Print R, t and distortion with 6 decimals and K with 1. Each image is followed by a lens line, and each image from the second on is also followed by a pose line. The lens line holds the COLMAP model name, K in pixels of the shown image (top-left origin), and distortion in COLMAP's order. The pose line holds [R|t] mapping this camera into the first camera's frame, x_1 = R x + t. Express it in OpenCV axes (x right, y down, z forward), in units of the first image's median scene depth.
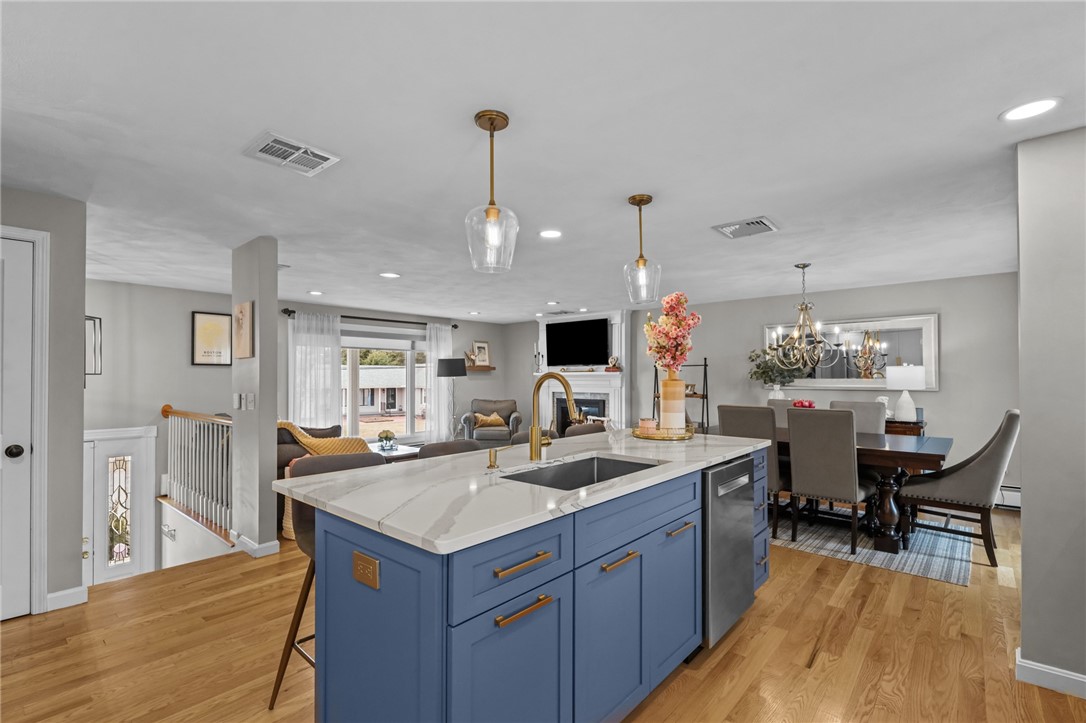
lens RADIAL K [[495.3, 0, 543.8], [0, 495.3, 377.9], [0, 0, 1]] dist [-0.002995, -0.000604]
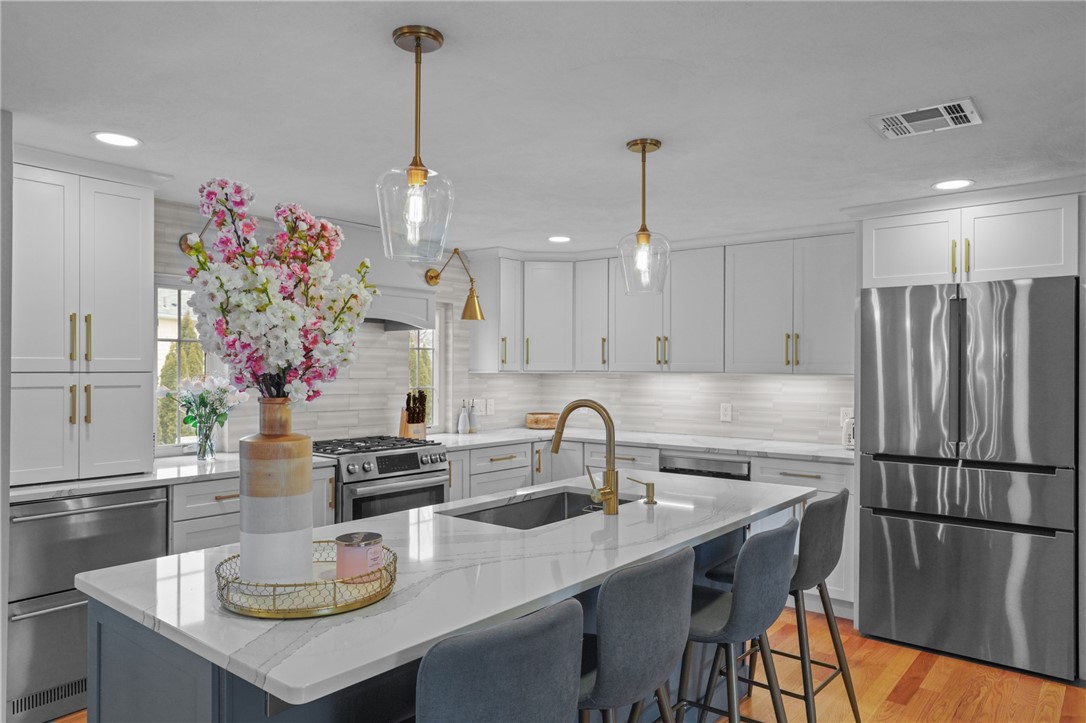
lens RADIAL K [[723.4, 0, 543.8], [0, 723.4, 365.6], [0, 0, 1]] dist [-0.003032, 0.004962]
pose [[-0.999575, -0.002169, -0.029058, 0.034765], [-0.002156, 0.999998, -0.000508, -0.018509], [0.029060, -0.000445, -0.999578, 0.615596]]
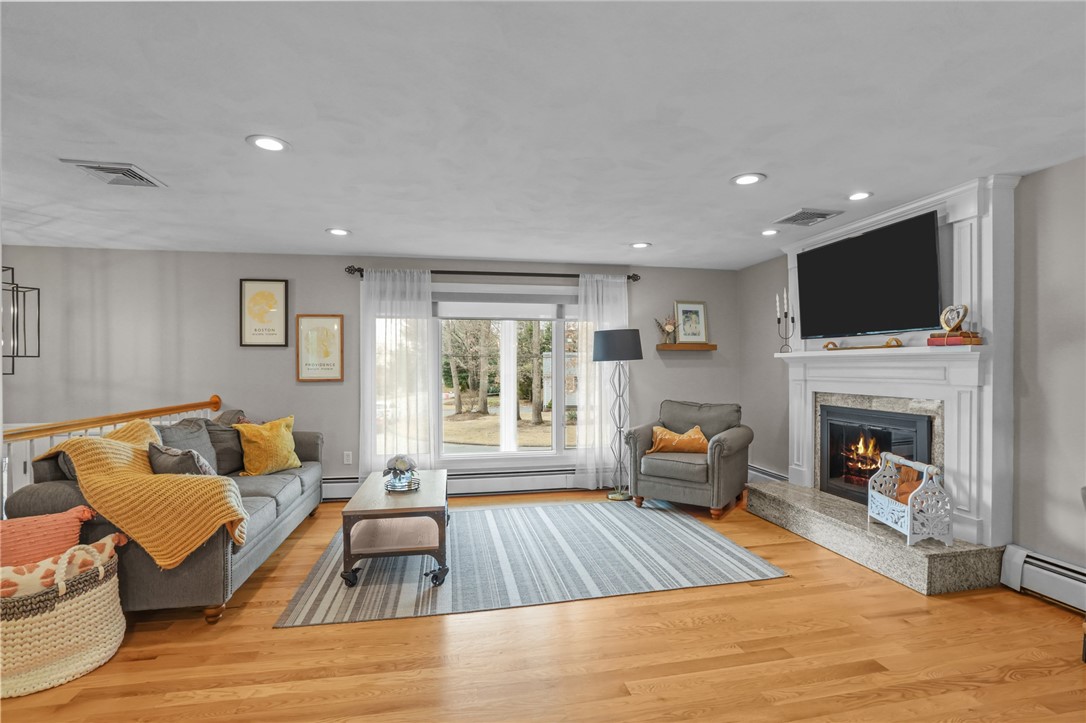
lens RADIAL K [[503.4, 0, 544.7], [0, 503.4, 368.8], [0, 0, 1]] dist [-0.077849, 0.032543]
pose [[0.787721, 0.003421, -0.616023, 0.119976], [-0.001348, 0.999992, 0.003830, 0.004691], [0.616031, -0.002187, 0.787719, 0.502869]]
